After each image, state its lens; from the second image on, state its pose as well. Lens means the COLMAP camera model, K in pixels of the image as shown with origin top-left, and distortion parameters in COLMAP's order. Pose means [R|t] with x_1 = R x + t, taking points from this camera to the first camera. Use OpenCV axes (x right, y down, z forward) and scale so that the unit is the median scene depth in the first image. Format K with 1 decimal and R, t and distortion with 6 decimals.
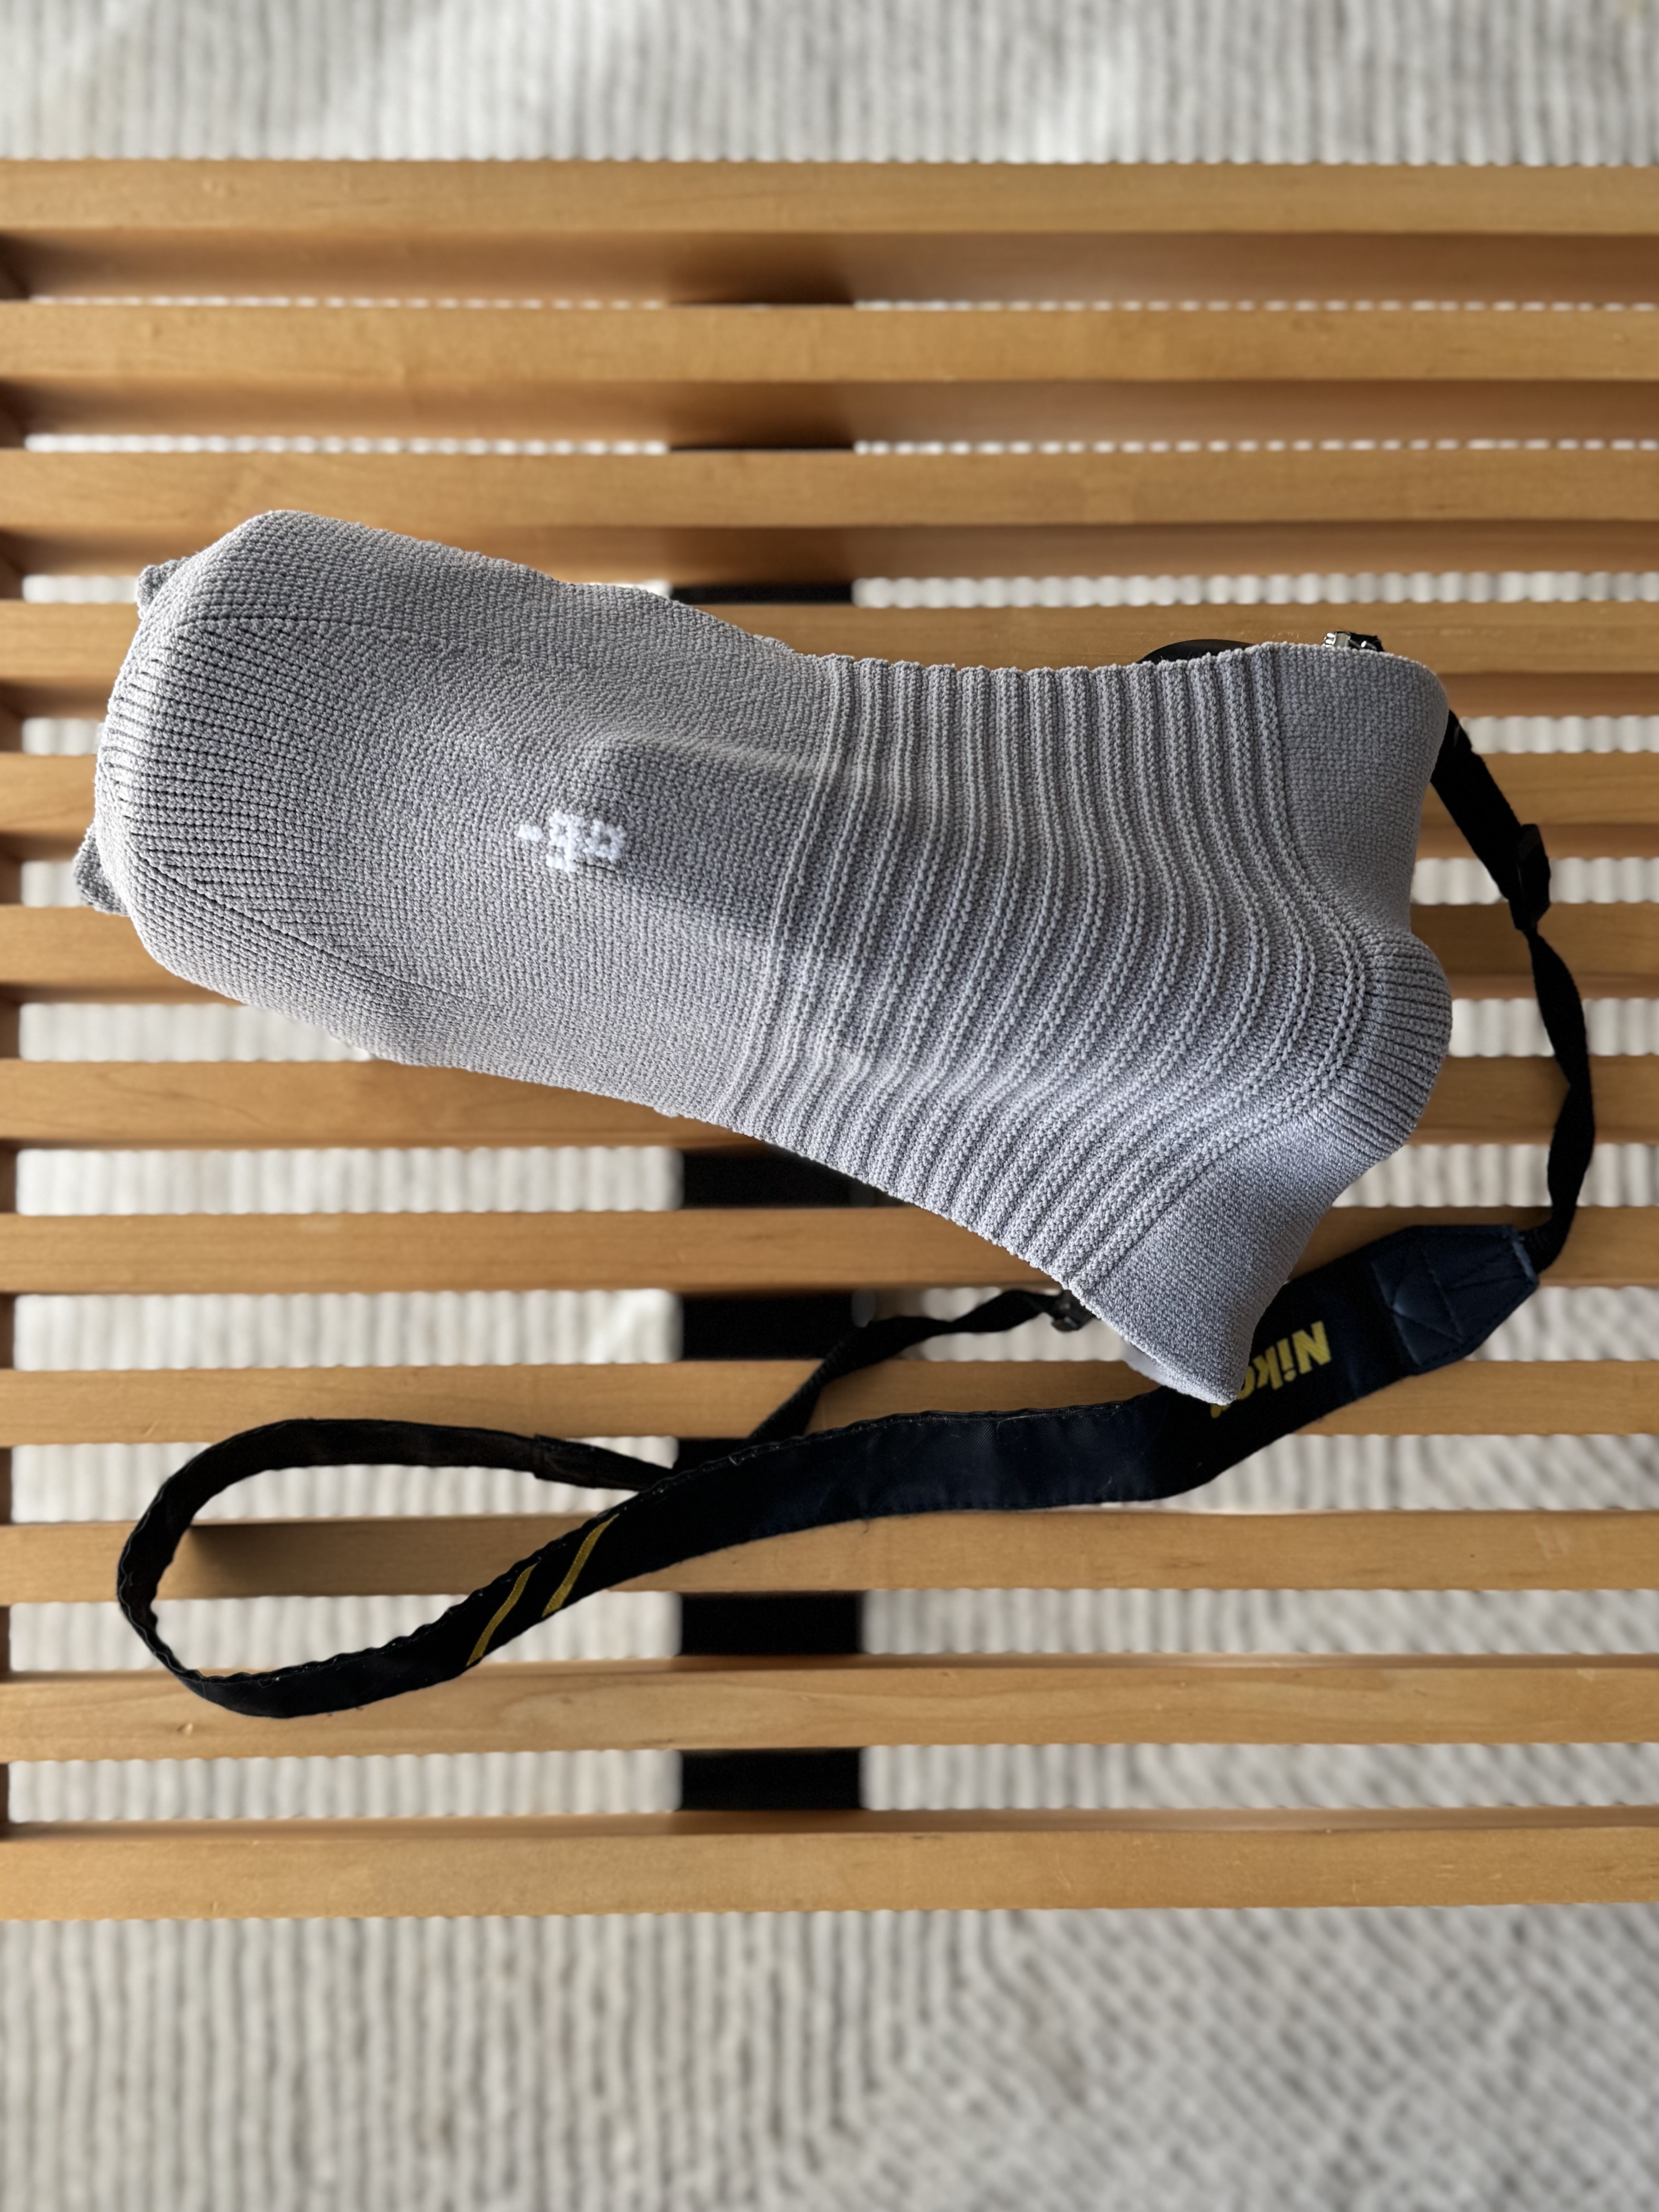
lens RADIAL K [[1980.5, 0, 829.5], [0, 1980.5, 1106.0], [0, 0, 1]] dist [0.092667, 0.003981]
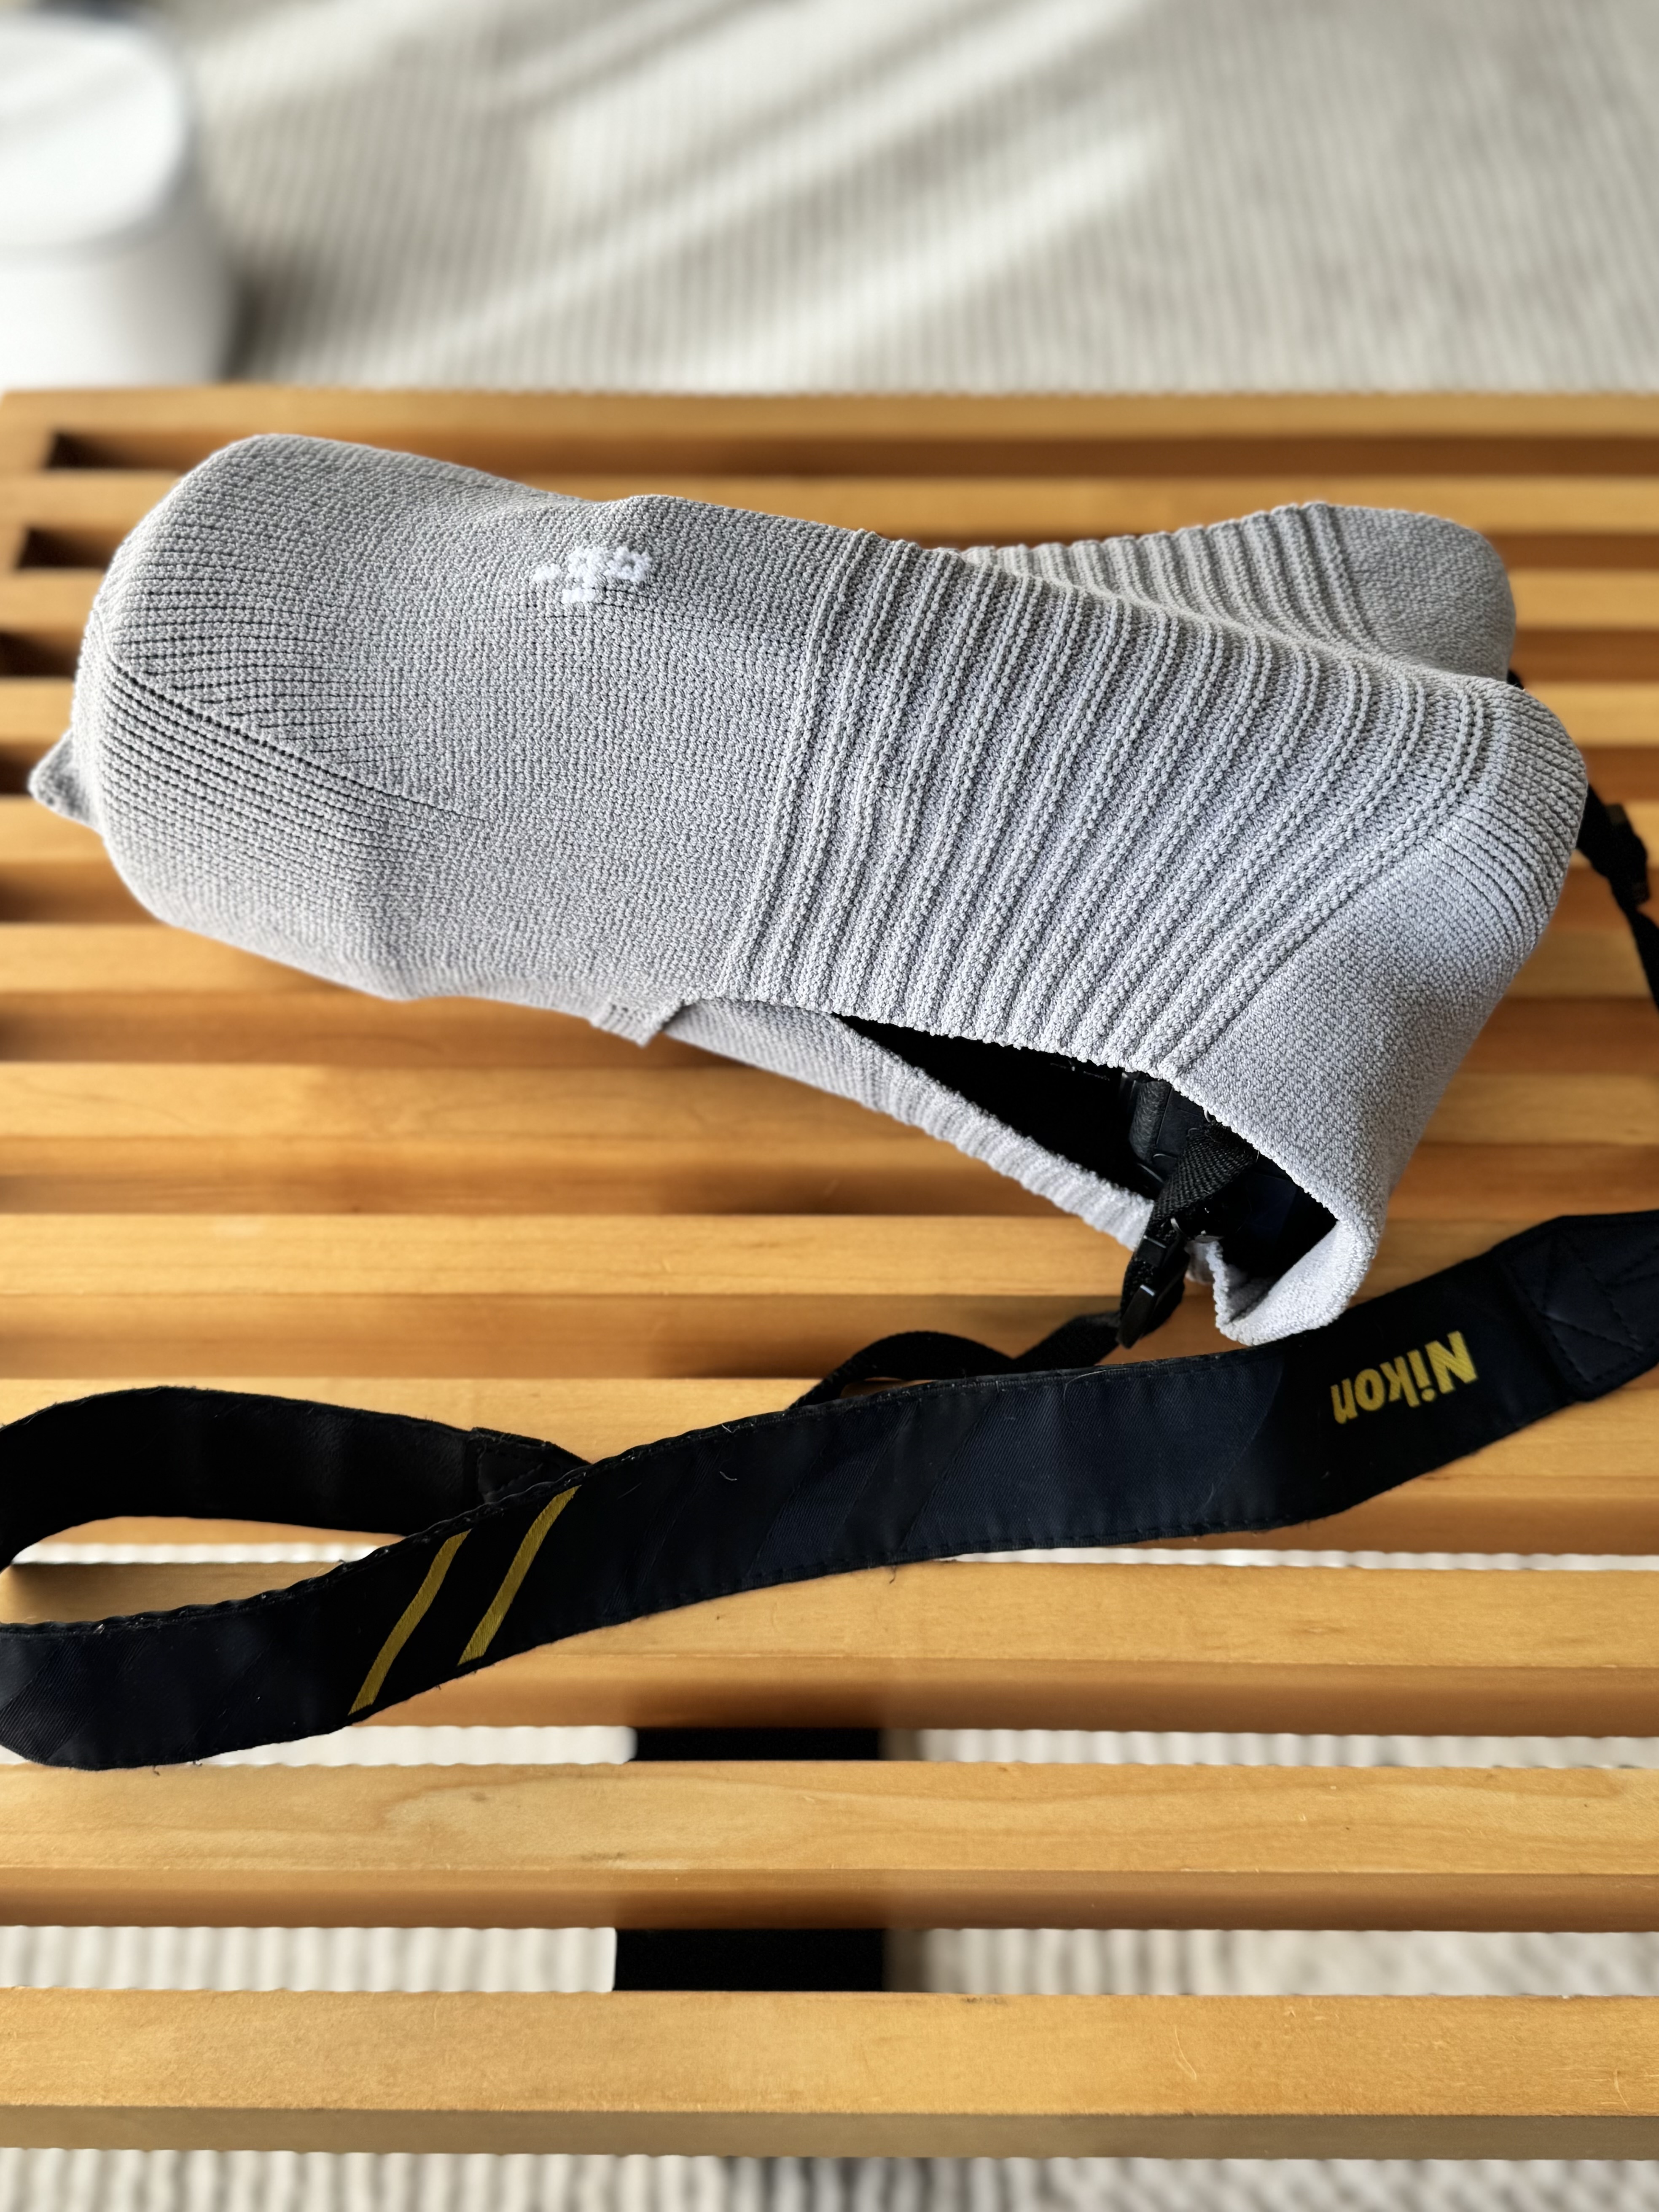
lens RADIAL K [[1987.4, 0, 761.1], [0, 1987.4, 1104.4], [0, 0, 1]] dist [0.119459, -0.208157]
pose [[0.999570, 0.025114, -0.015139, -0.029415], [-0.029284, 0.881905, -0.470517, 0.491026], [0.001535, 0.470758, 0.882261, 0.281183]]
